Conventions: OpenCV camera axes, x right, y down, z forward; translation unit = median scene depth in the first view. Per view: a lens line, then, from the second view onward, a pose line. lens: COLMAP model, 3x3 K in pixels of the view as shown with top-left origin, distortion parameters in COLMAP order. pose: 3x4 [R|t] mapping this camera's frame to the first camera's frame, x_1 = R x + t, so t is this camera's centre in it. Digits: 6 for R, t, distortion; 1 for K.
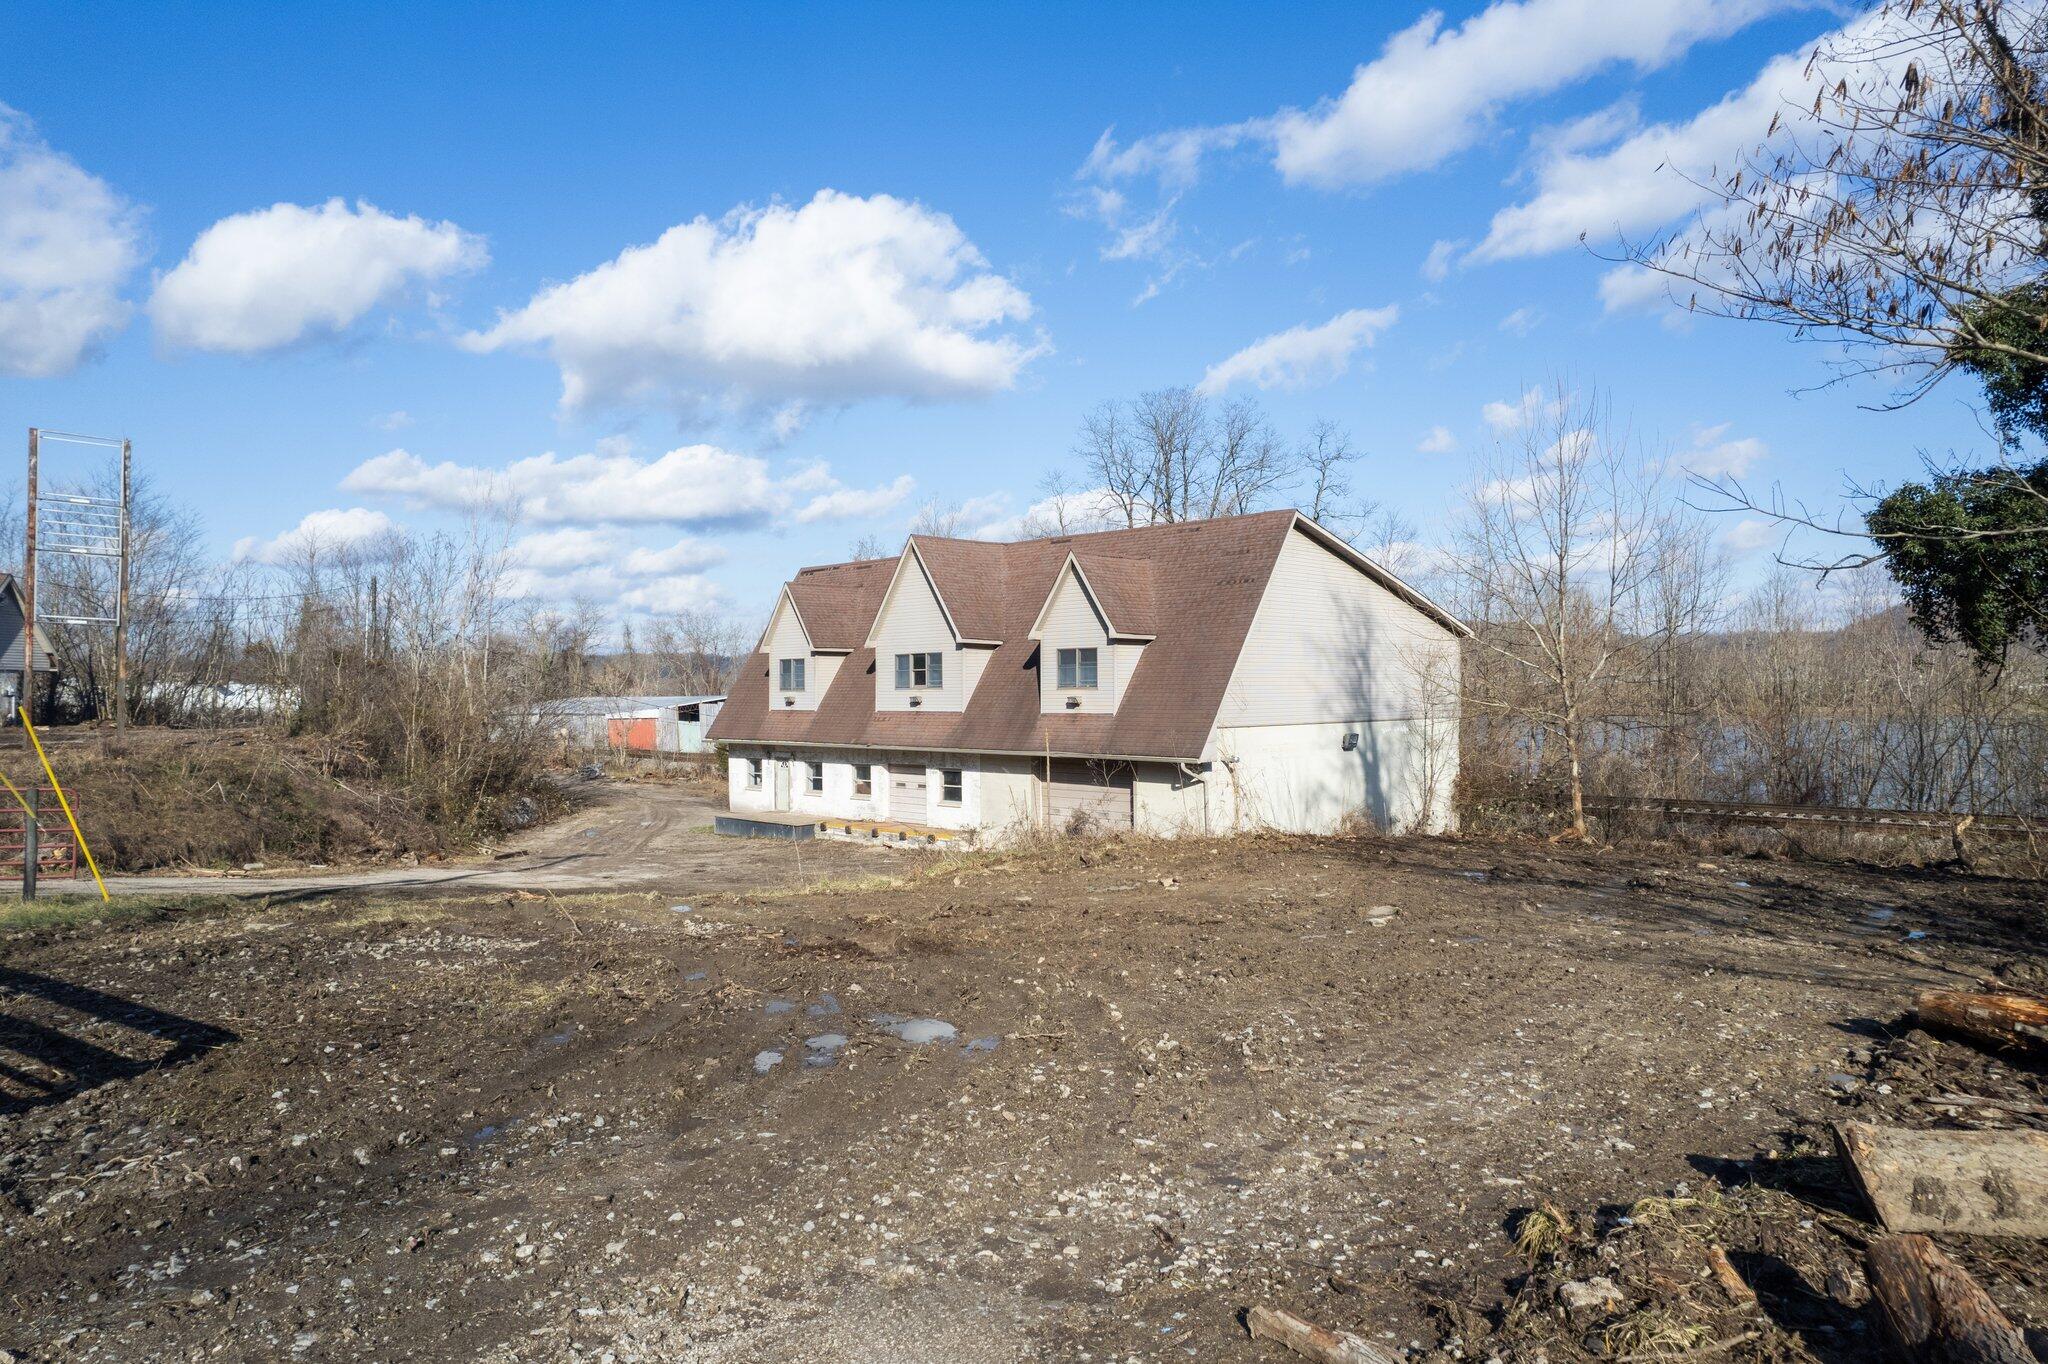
lens RADIAL K [[1306.1, 0, 1027.1], [0, 1306.1, 697.7], [0, 0, 1]] dist [-0.058588, 0.048152]
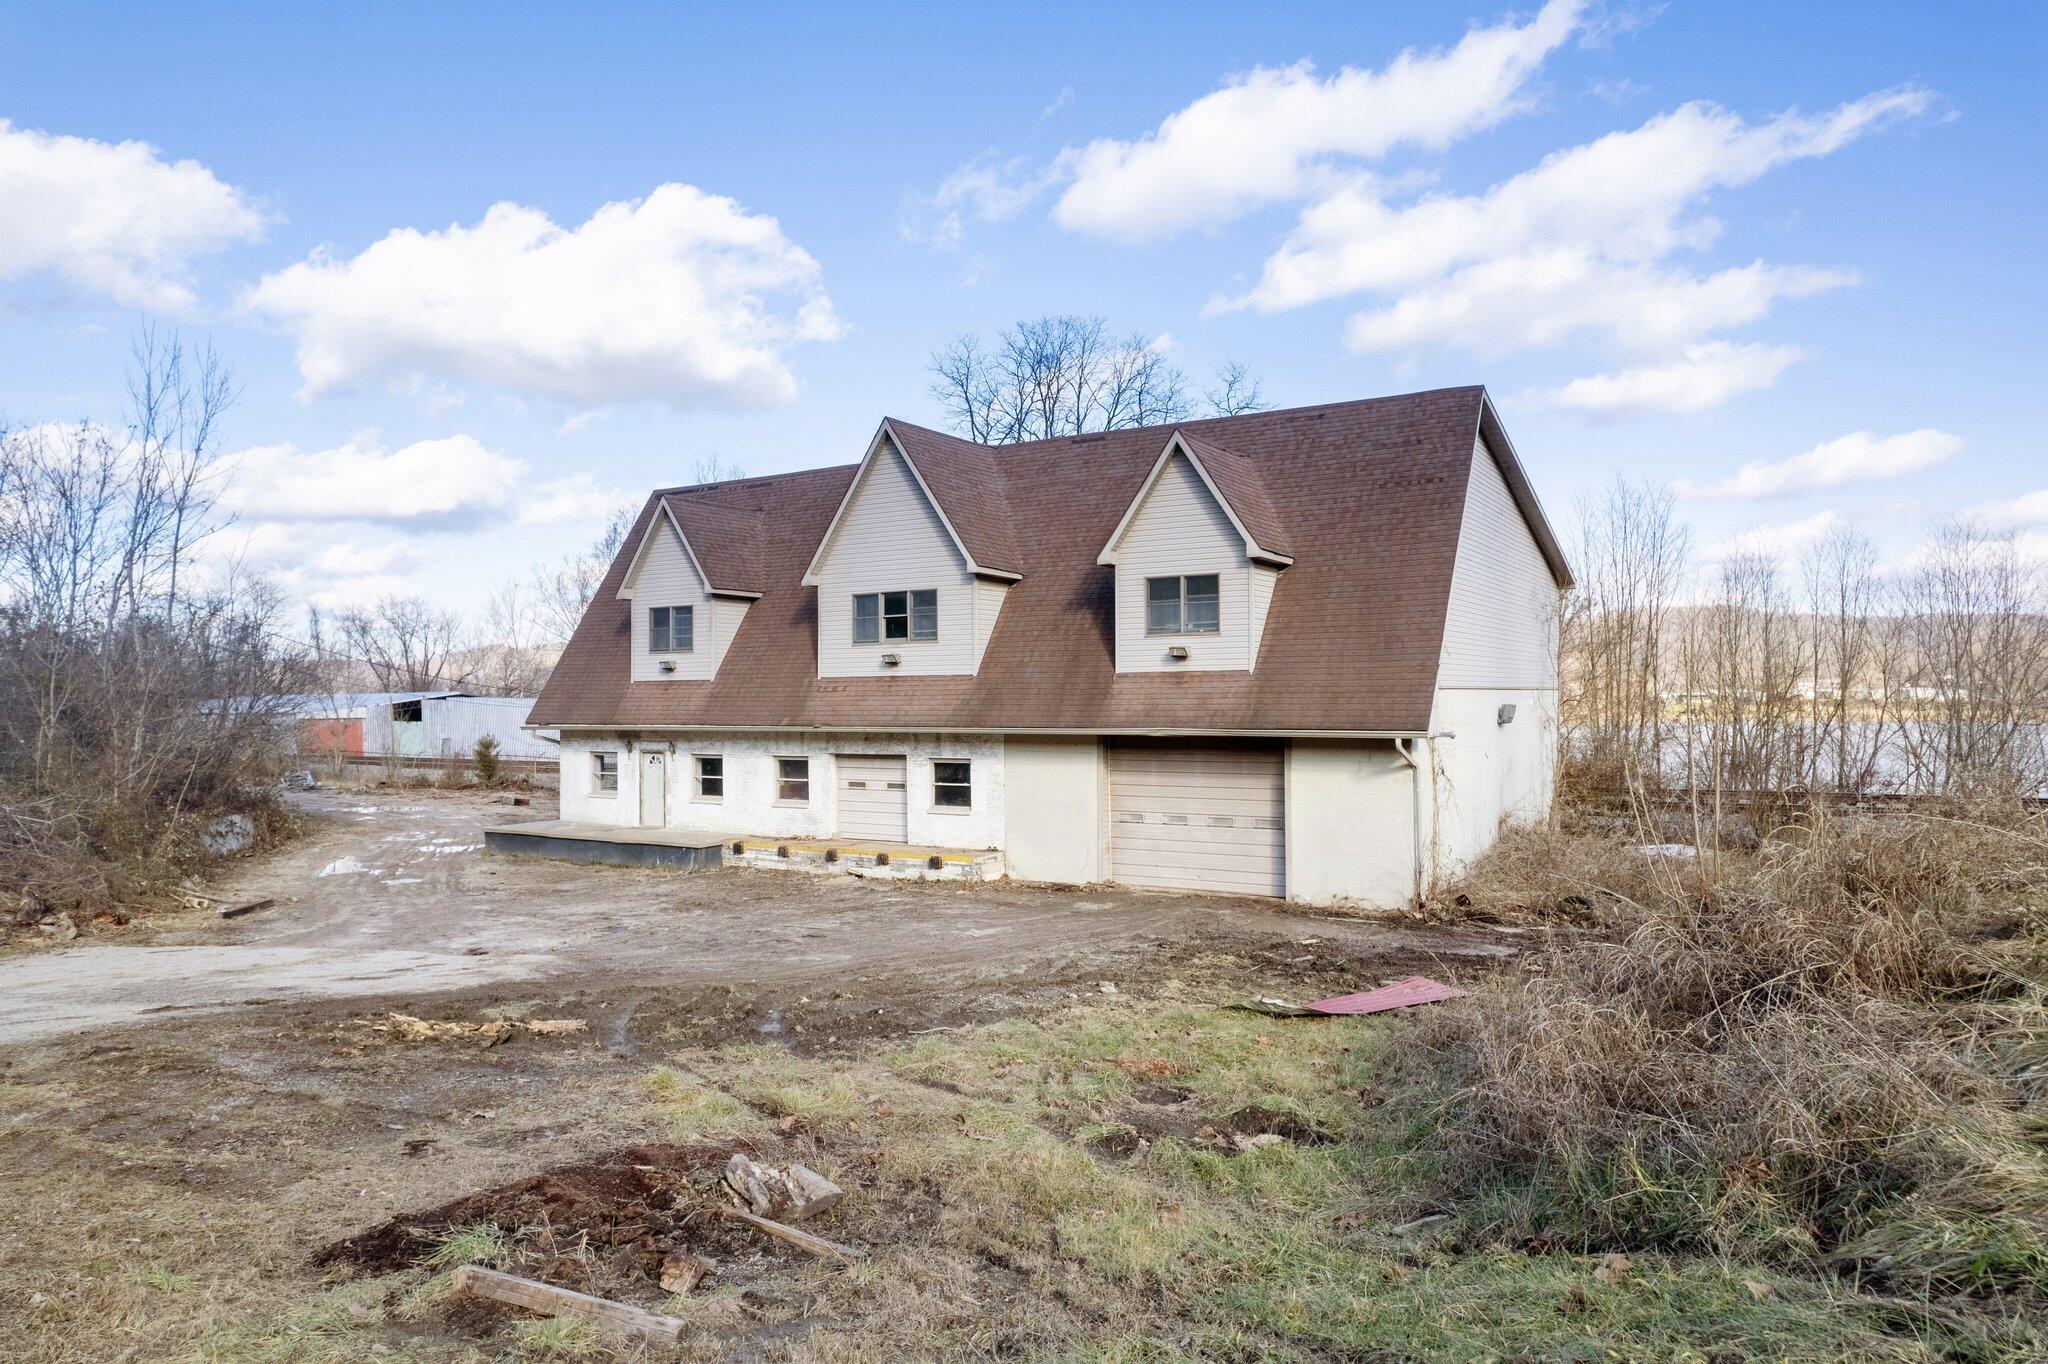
lens RADIAL K [[1306.1, 0, 1027.1], [0, 1306.1, 697.7], [0, 0, 1]] dist [-0.058588, 0.048152]
pose [[0.974106, 0.000678, 0.226091, -0.168173], [0.001220, 0.999965, -0.008254, 0.027165], [-0.226089, 0.008316, 0.974071, 0.313728]]
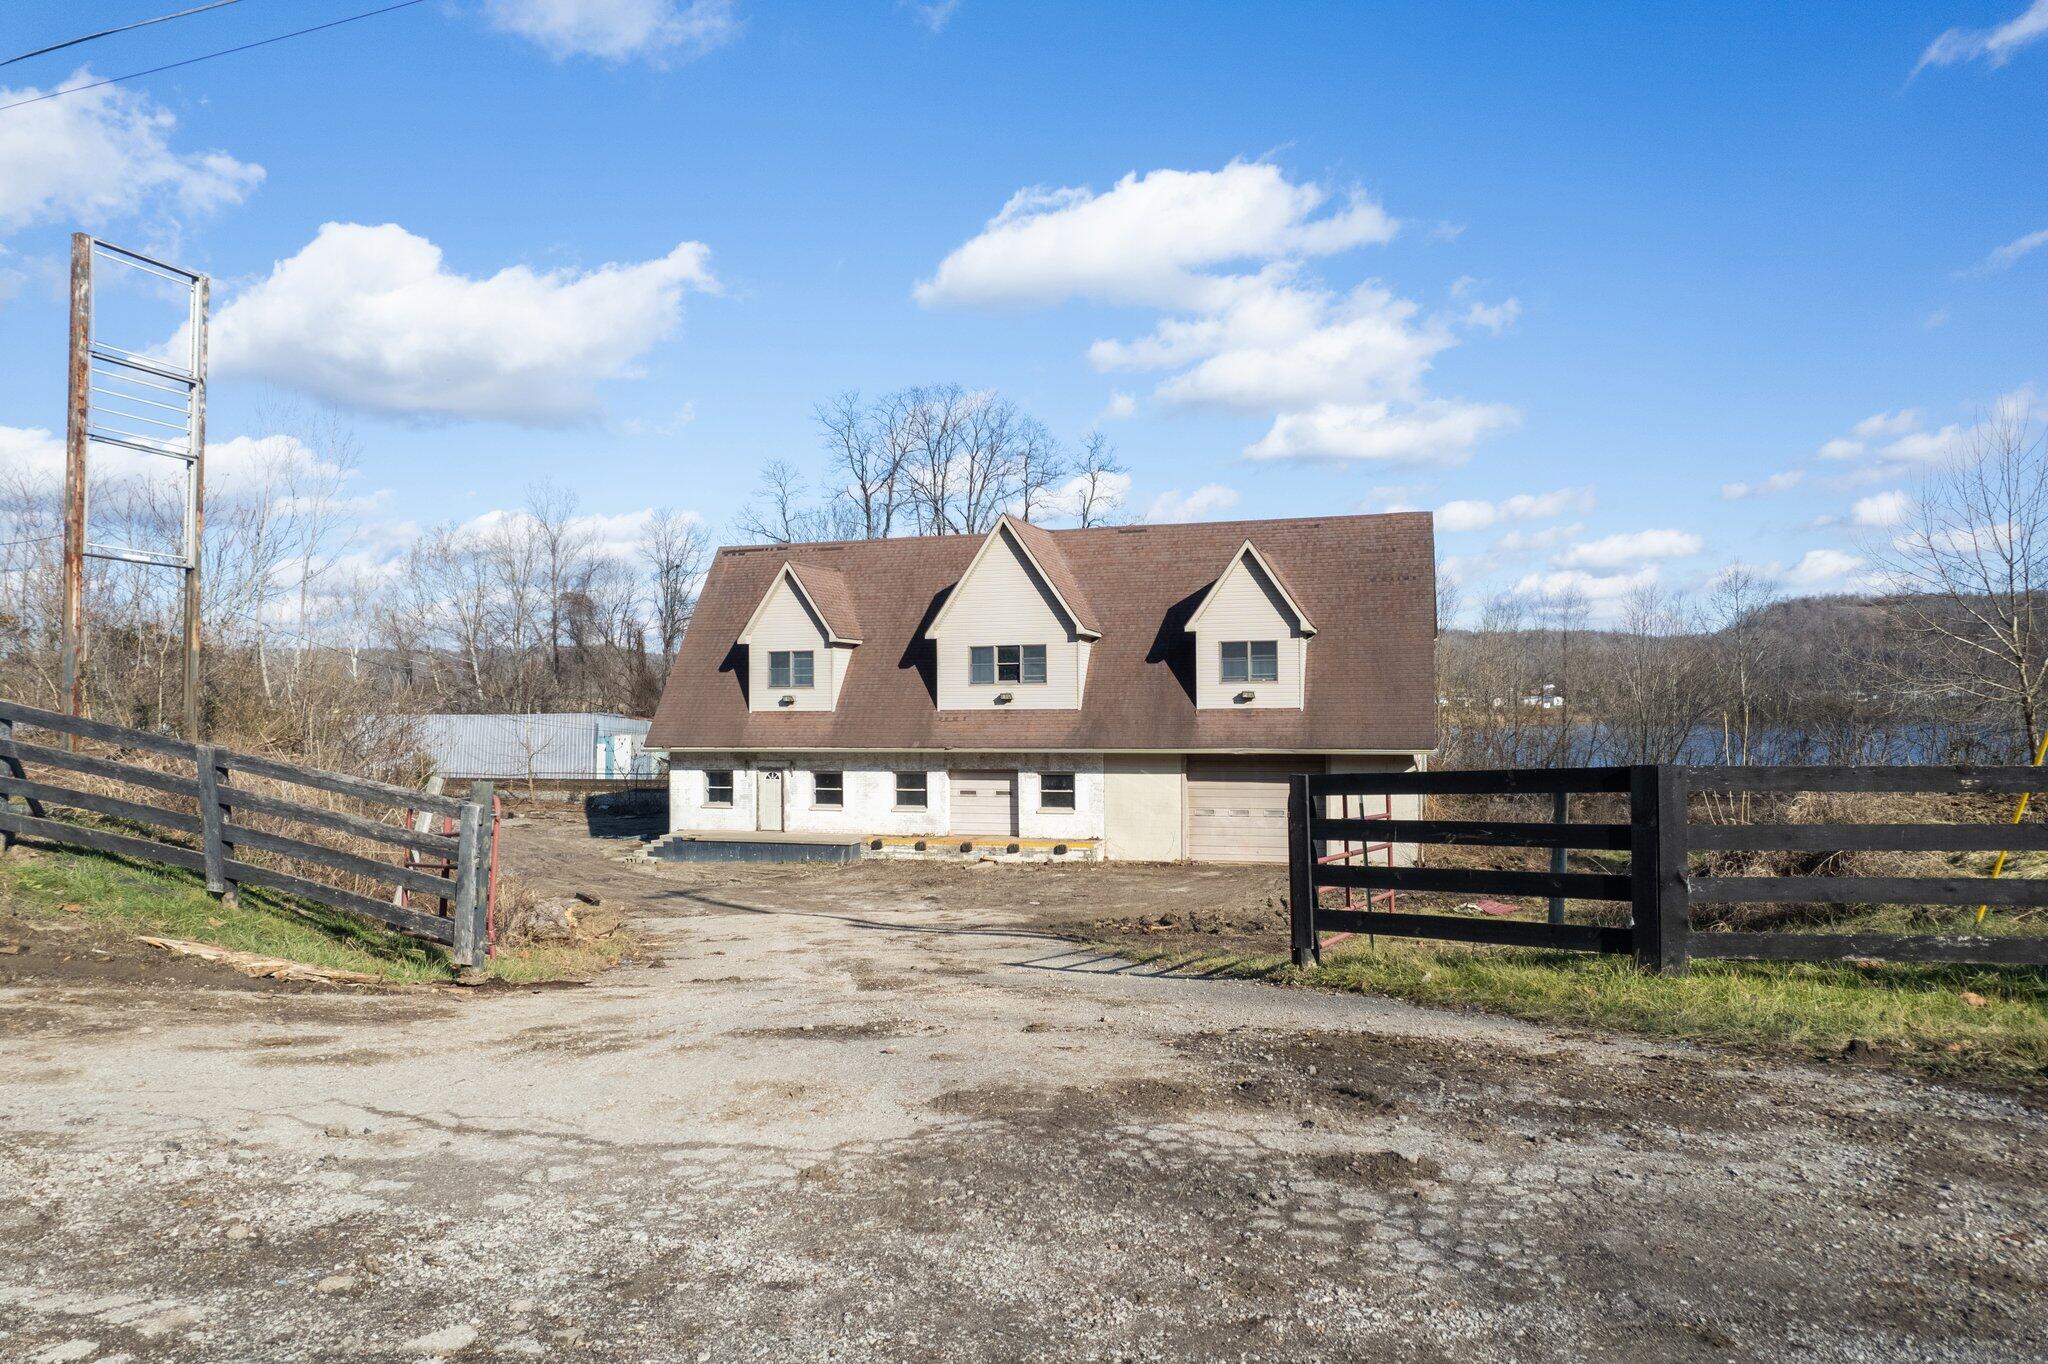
lens RADIAL K [[1306.1, 0, 1027.1], [0, 1306.1, 697.7], [0, 0, 1]] dist [-0.058588, 0.048152]
pose [[0.890853, 0.002044, 0.454288, -0.474816], [0.004591, 0.999898, -0.013503, 0.014331], [-0.454269, 0.014115, 0.890753, 0.189642]]
